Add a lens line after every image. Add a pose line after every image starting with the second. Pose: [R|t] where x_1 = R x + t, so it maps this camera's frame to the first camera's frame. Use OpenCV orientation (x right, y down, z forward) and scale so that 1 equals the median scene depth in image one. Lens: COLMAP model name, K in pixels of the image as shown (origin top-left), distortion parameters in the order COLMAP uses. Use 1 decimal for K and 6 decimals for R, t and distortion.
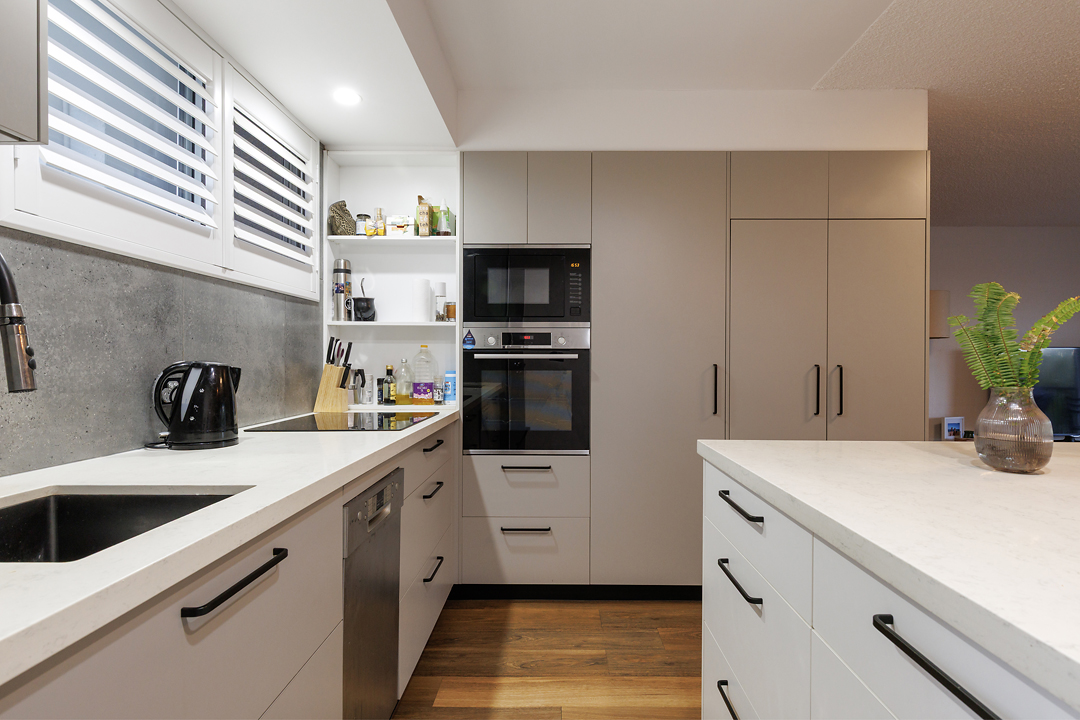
lens RADIAL K [[558.3, 0, 542.7], [0, 558.3, 359.7], [0, 0, 1]] dist [0.005567, 0.000357]
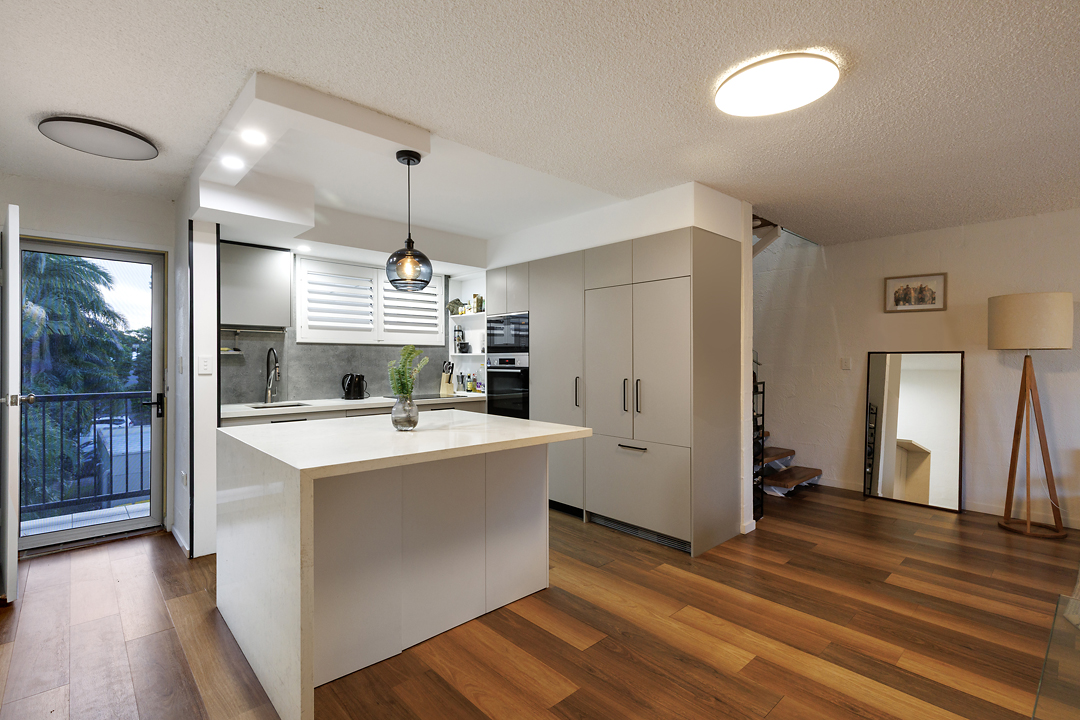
lens RADIAL K [[498.3, 0, 539.8], [0, 498.3, 358.4], [0, 0, 1]] dist [0.001746, 0.000066]
pose [[0.682626, -0.001677, -0.730766, 1.335634], [0.000763, 0.999998, -0.001582, -0.045970], [0.730768, 0.000522, 0.682626, -0.115671]]
